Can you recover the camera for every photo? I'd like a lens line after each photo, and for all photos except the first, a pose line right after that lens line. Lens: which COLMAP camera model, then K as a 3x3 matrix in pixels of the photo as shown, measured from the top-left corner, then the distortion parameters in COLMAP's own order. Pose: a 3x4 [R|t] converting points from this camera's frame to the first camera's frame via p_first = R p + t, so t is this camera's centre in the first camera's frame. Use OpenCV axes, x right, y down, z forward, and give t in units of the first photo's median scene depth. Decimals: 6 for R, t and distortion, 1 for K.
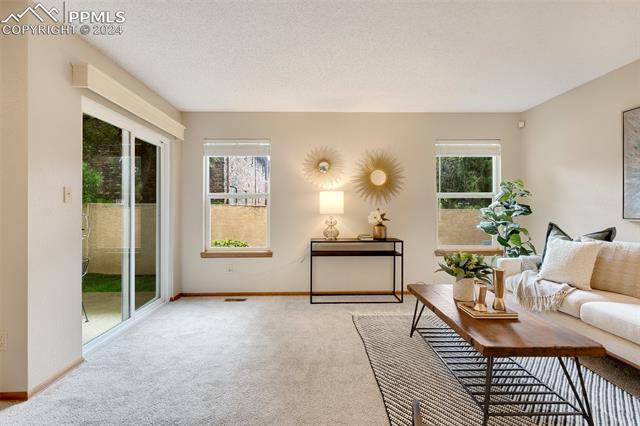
lens RADIAL K [[304.5, 0, 317.6], [0, 304.5, 207.8], [0, 0, 1]] dist [-0.000044, 0.000359]
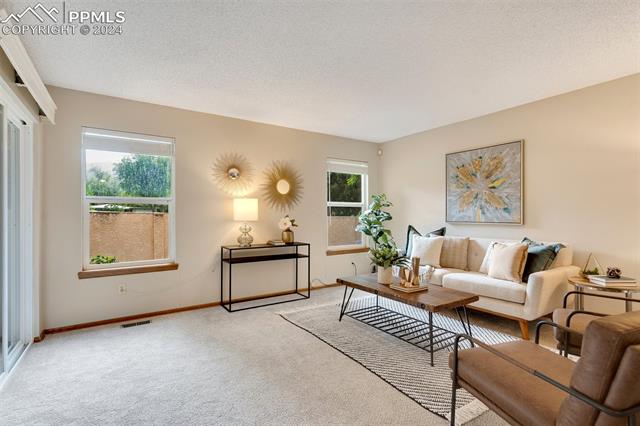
lens RADIAL K [[308.8, 0, 320.0], [0, 308.8, 213.0], [0, 0, 1]] dist [-0.000197, 0.000256]
pose [[0.839222, 0.003475, 0.543779, -0.303099], [-0.000944, 0.999987, -0.004934, -0.000967], [-0.543789, 0.003627, 0.839214, 0.005679]]
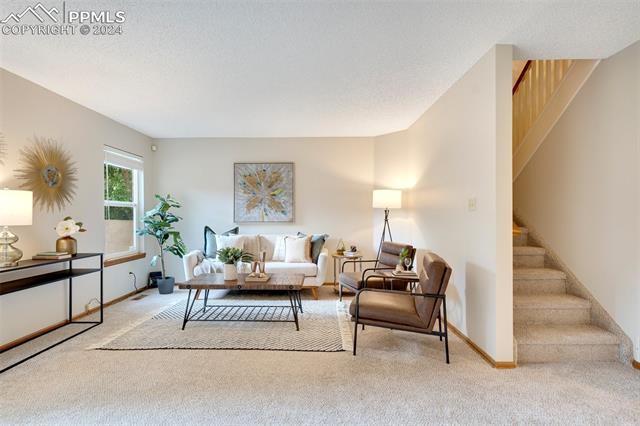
lens RADIAL K [[308.8, 0, 320.0], [0, 308.8, 213.0], [0, 0, 1]] dist [-0.000197, 0.000256]
pose [[0.015691, 0.010214, 0.999825, -0.590445], [0.000981, 0.999947, -0.010230, 0.000391], [-0.999876, 0.001141, 0.015681, 0.330667]]
